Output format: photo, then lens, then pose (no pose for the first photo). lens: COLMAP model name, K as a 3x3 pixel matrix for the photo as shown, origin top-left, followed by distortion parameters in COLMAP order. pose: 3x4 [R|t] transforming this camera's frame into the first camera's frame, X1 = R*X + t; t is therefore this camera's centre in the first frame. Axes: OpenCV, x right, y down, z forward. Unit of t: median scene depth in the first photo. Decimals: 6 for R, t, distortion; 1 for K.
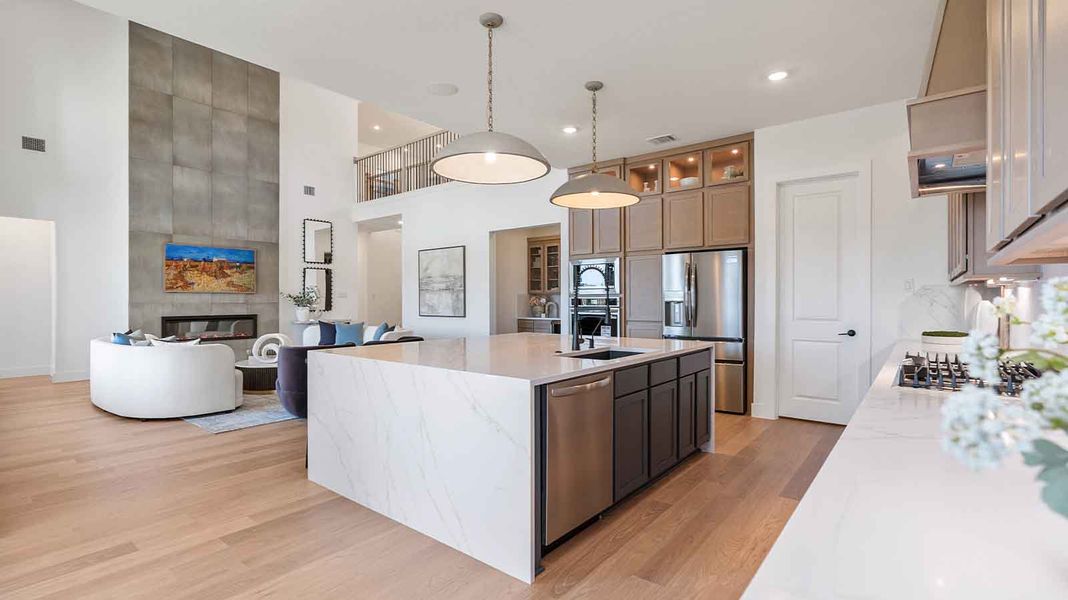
lens RADIAL K [[485.0, 0, 534.0], [0, 485.0, 300.0], [0, 0, 1]] dist [-0.013801, 0.007655]
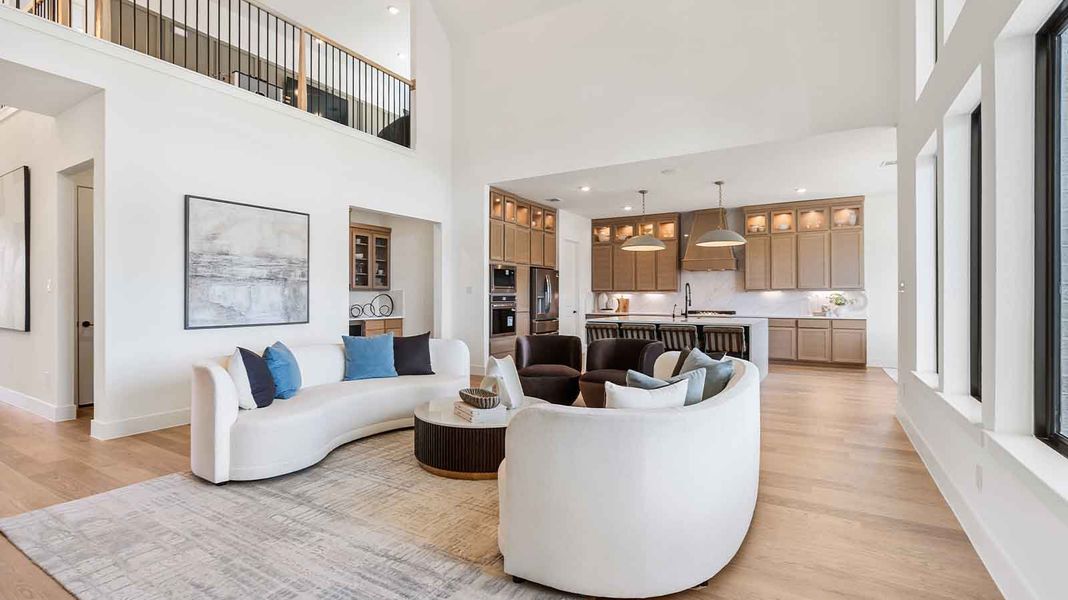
lens RADIAL K [[485.0, 0, 534.0], [0, 485.0, 300.0], [0, 0, 1]] dist [-0.013801, 0.007655]
pose [[-0.129318, -0.000864, 0.991603, -0.810895], [0.003084, 0.999994, 0.001273, 0.004233], [-0.991598, 0.003223, -0.129315, 0.759155]]
